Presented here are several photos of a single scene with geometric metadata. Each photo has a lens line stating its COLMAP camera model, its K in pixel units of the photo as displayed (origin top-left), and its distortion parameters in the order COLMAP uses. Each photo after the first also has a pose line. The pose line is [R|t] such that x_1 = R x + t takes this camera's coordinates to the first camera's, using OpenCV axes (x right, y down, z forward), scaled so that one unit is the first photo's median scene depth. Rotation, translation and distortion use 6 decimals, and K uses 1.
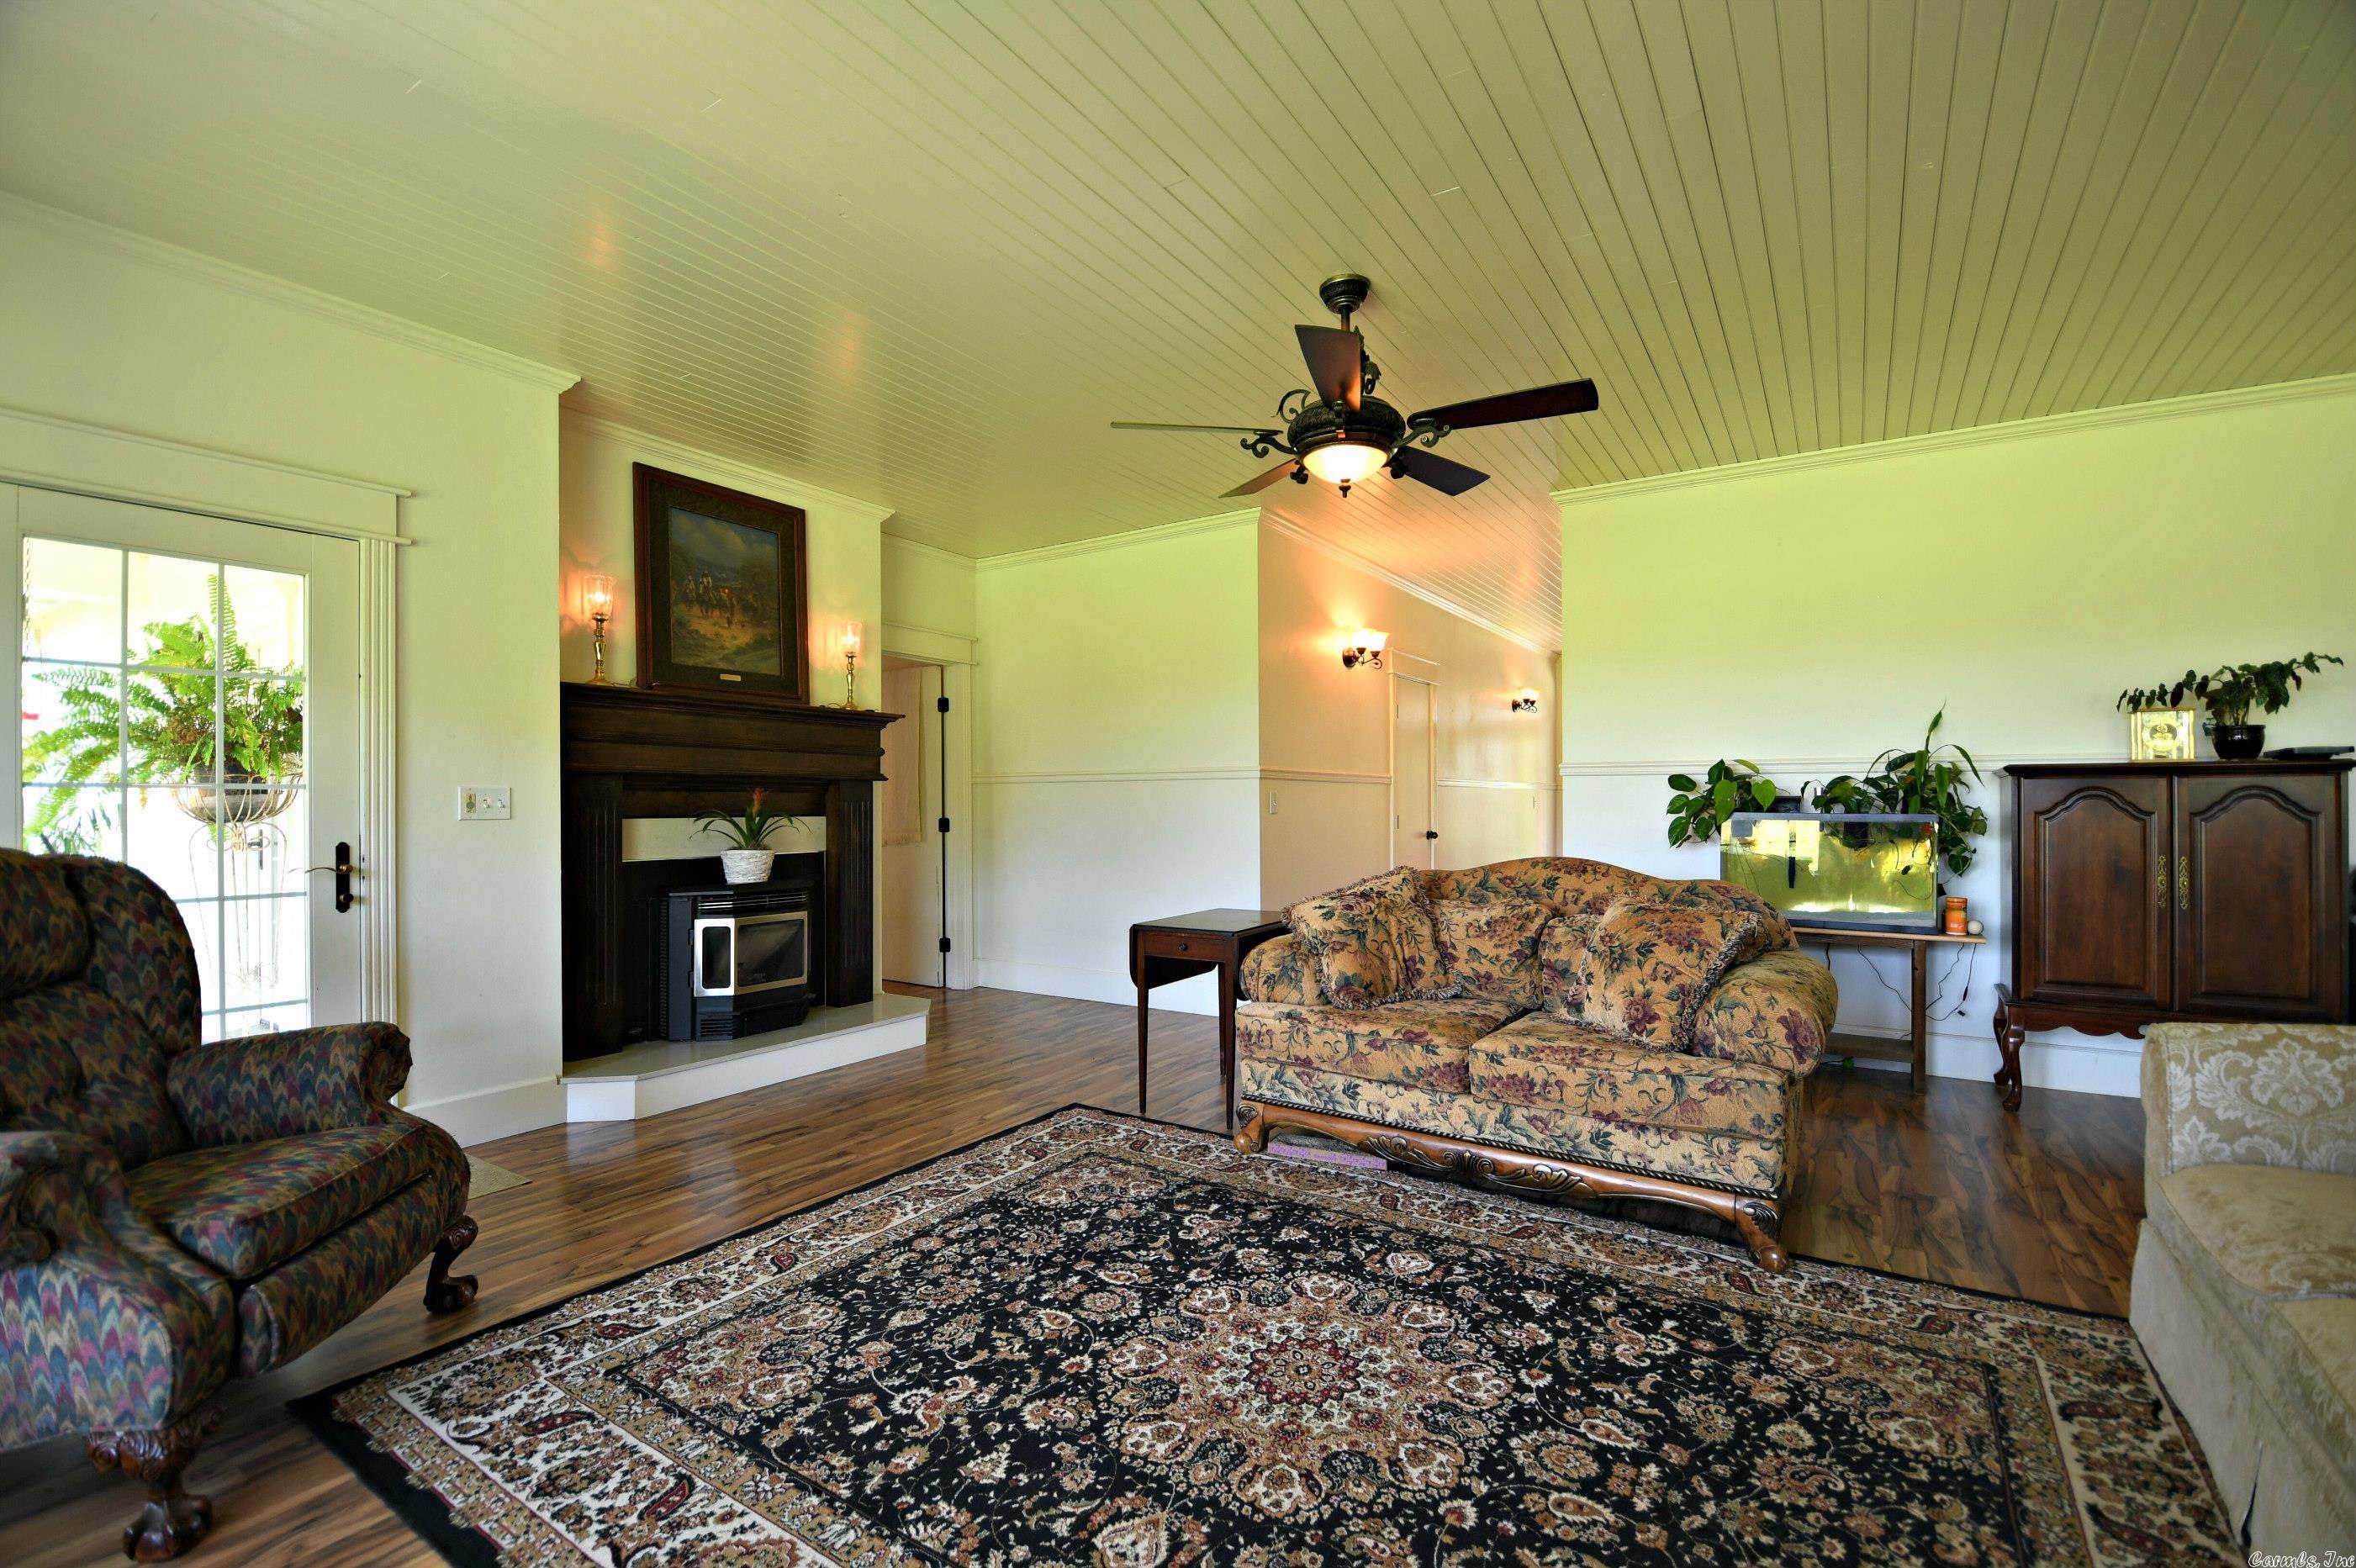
lens RADIAL K [[1027.5, 0, 1180.9], [0, 1027.5, 800.9], [0, 0, 1]] dist [0.020150, -0.027525]
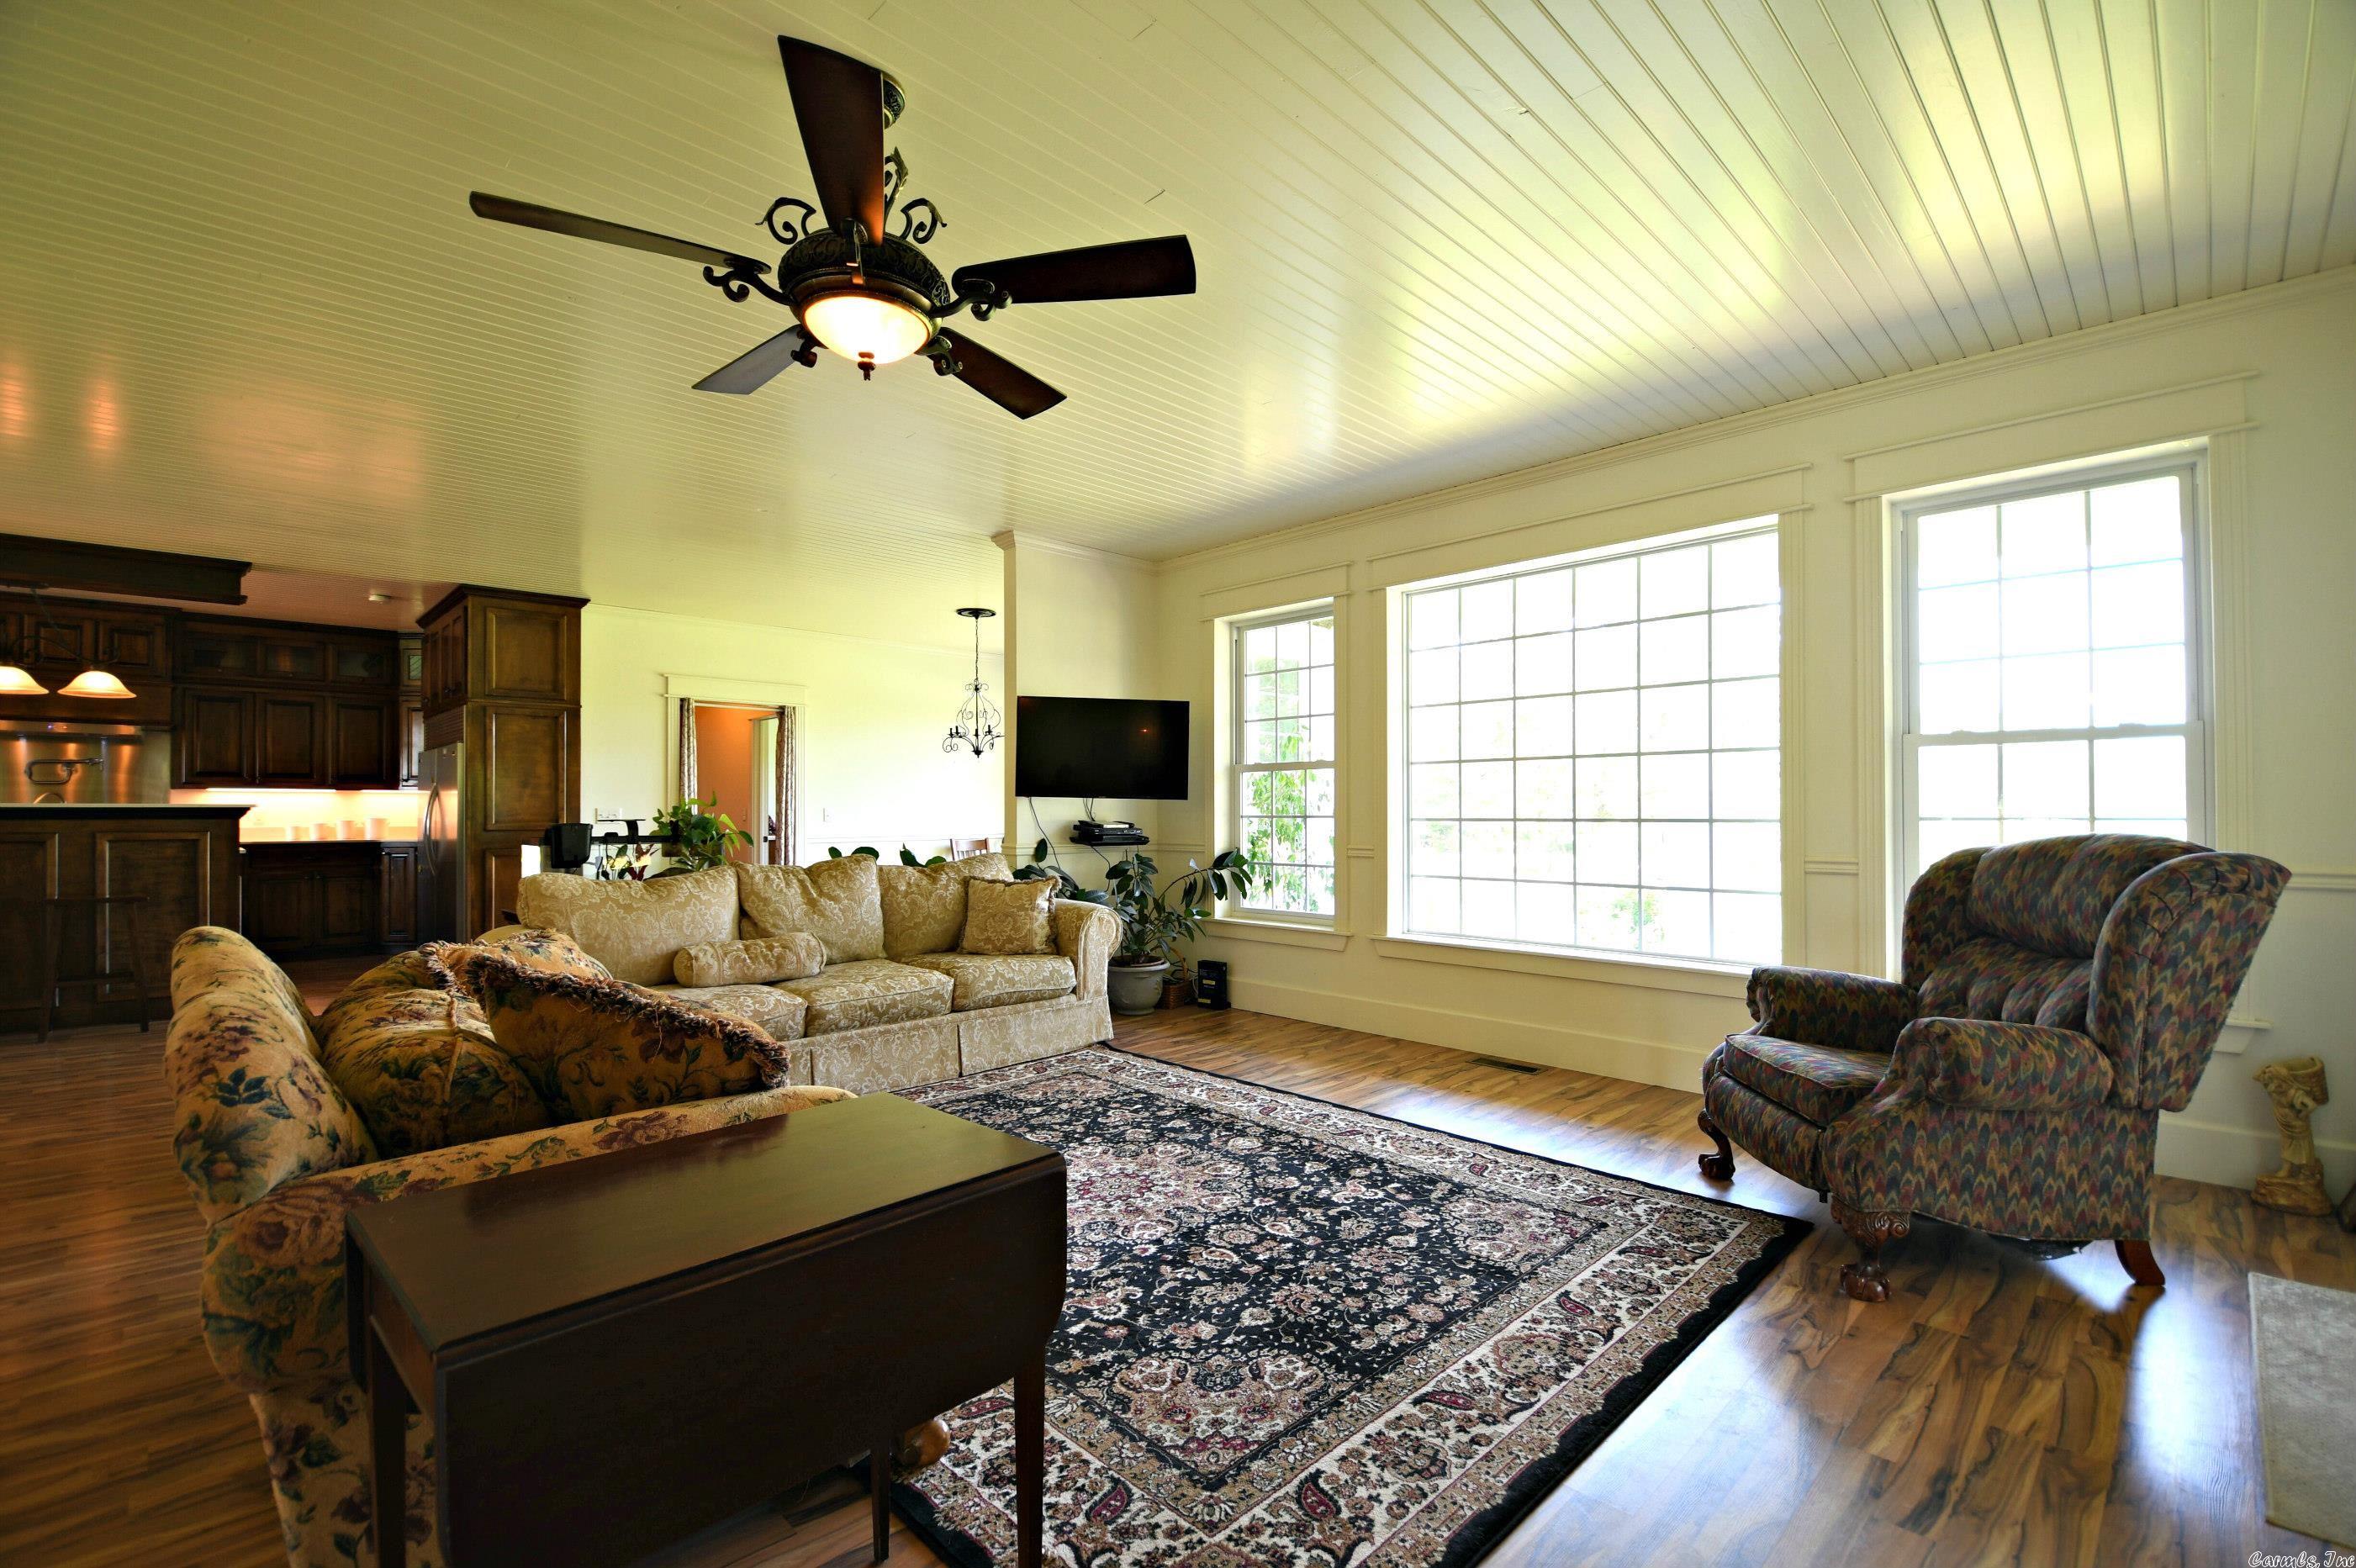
lens RADIAL K [[1027.5, 0, 1180.9], [0, 1027.5, 800.9], [0, 0, 1]] dist [0.020150, -0.027525]
pose [[-0.976879, 0.007527, 0.213661, -0.247842], [0.005011, 0.999912, -0.012317, 0.005616], [-0.213735, -0.010962, -0.976830, 2.022882]]
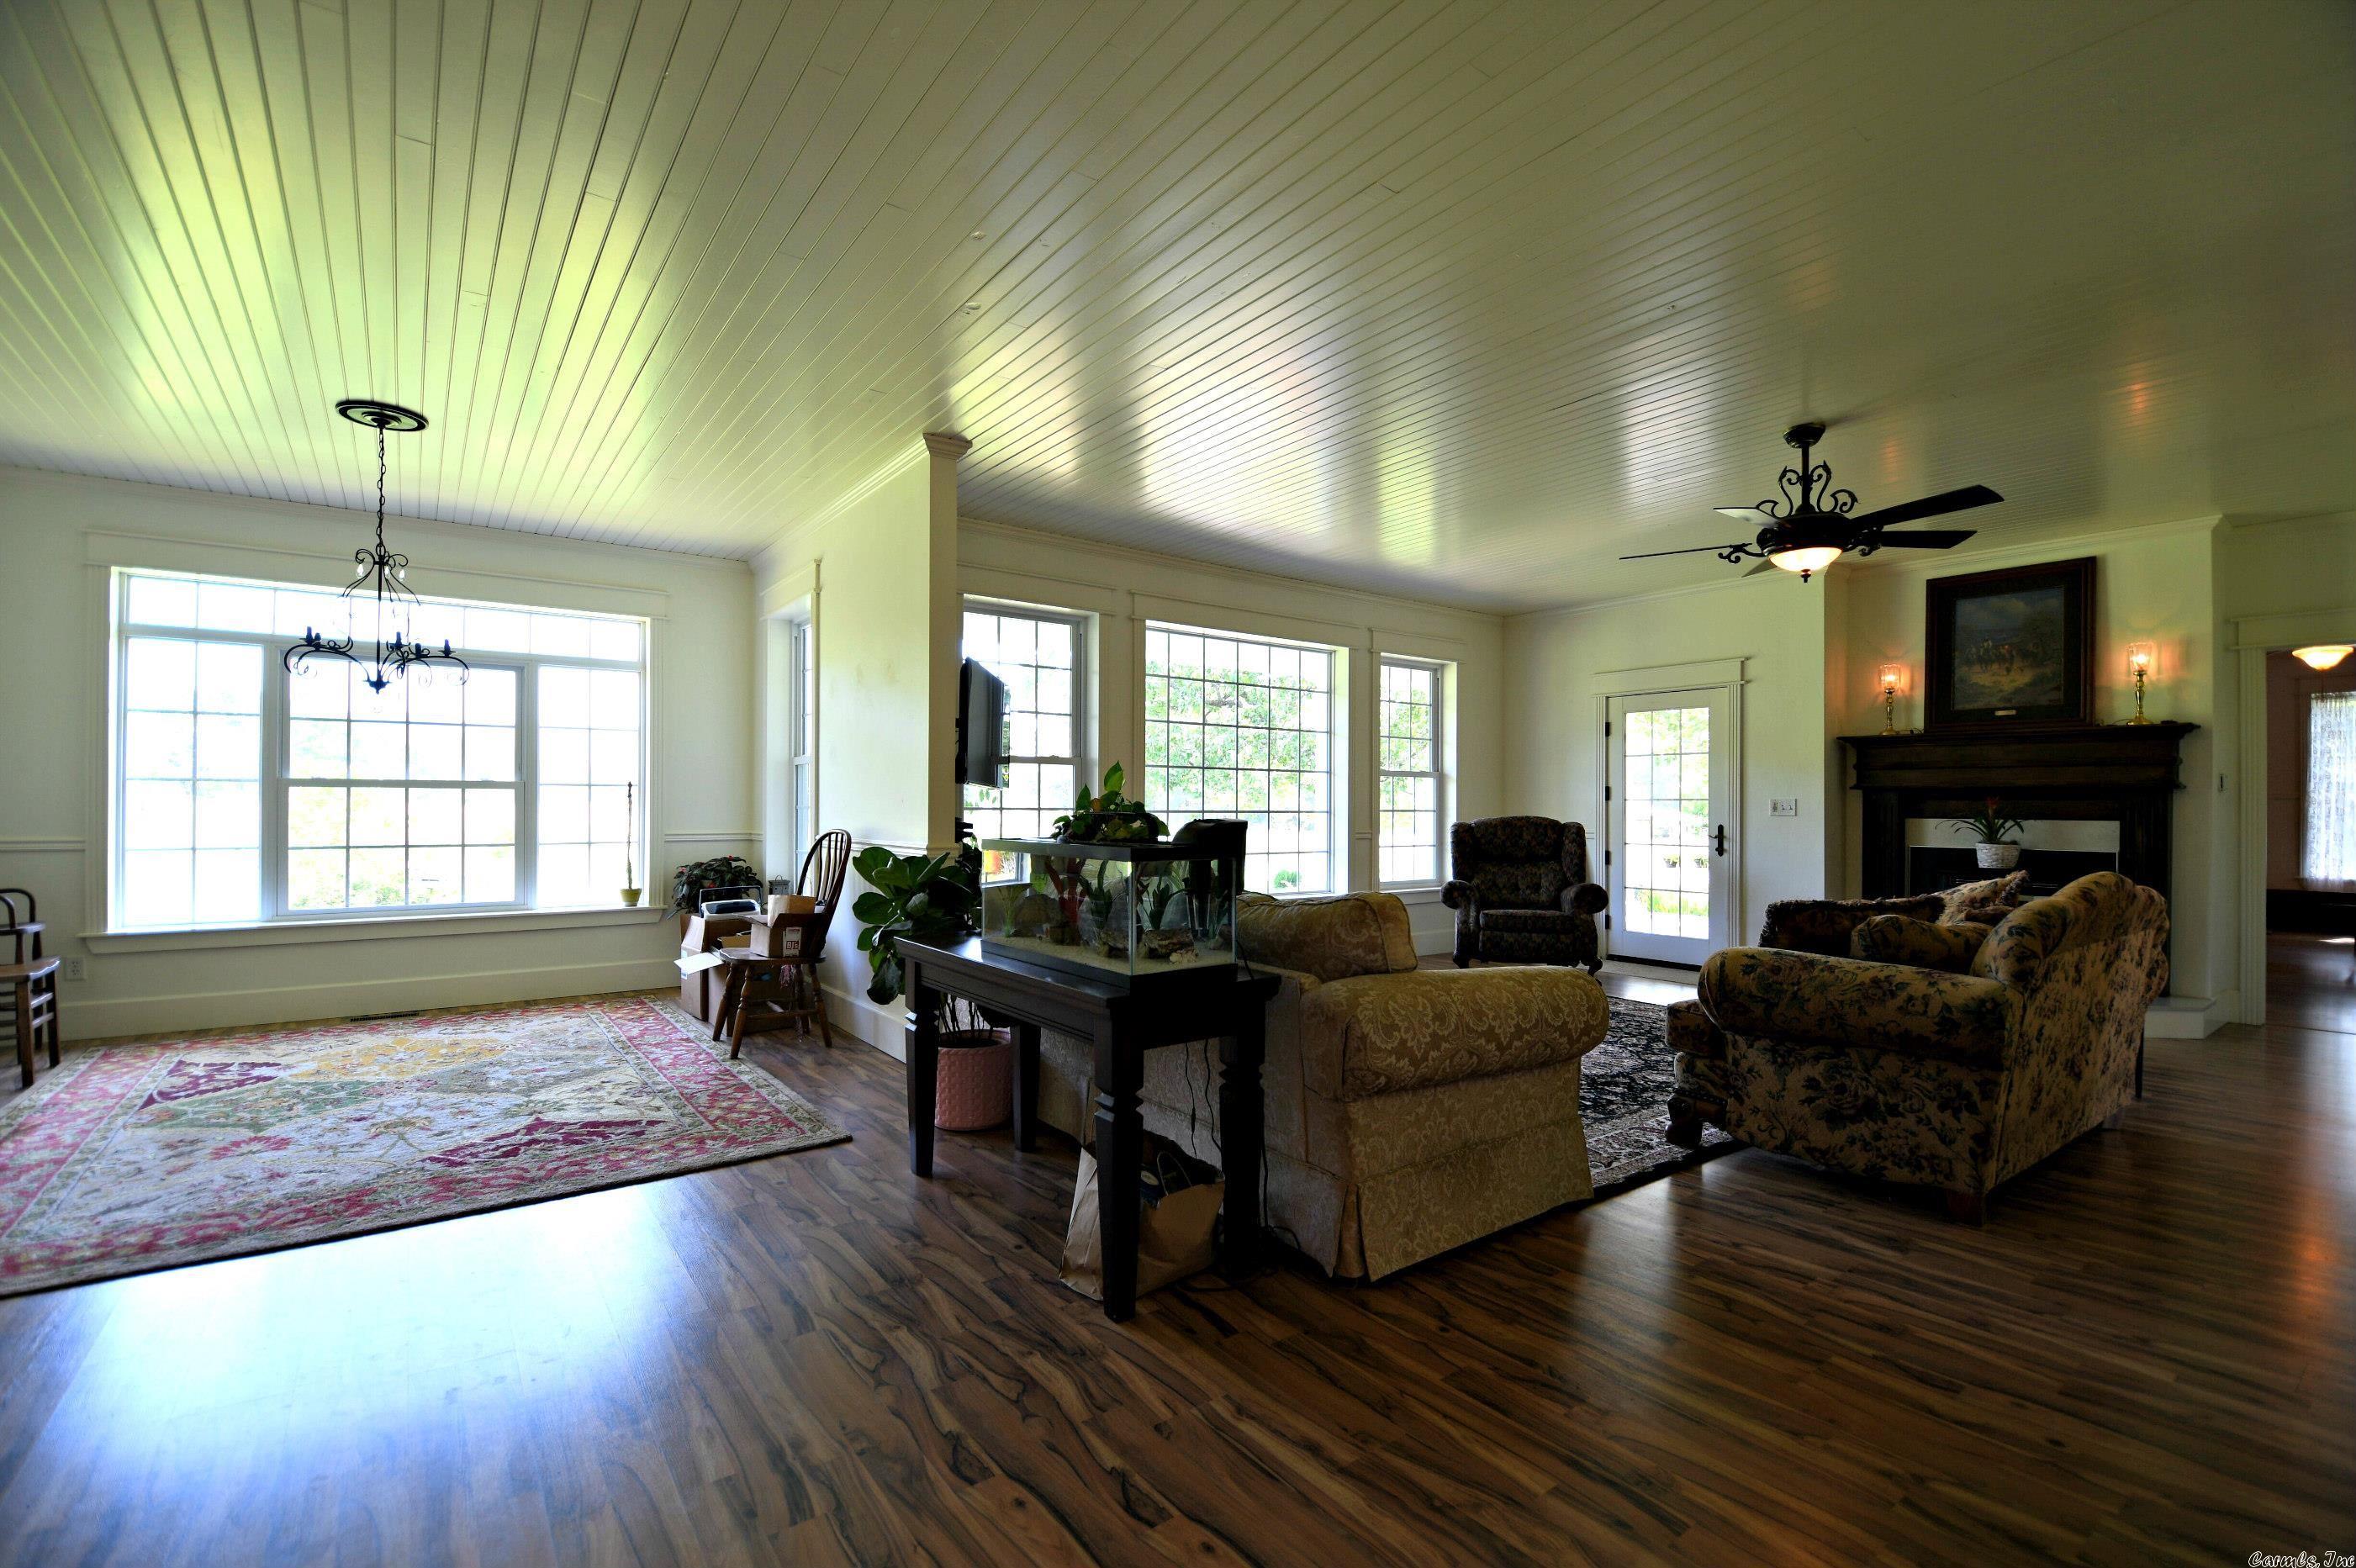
lens RADIAL K [[1027.5, 0, 1180.9], [0, 1027.5, 800.9], [0, 0, 1]] dist [0.020150, -0.027525]
pose [[-0.346149, -0.004505, -0.938169, 2.117855], [-0.003854, 0.999987, -0.003380, 0.001559], [0.938171, 0.002445, -0.346162, 0.858418]]
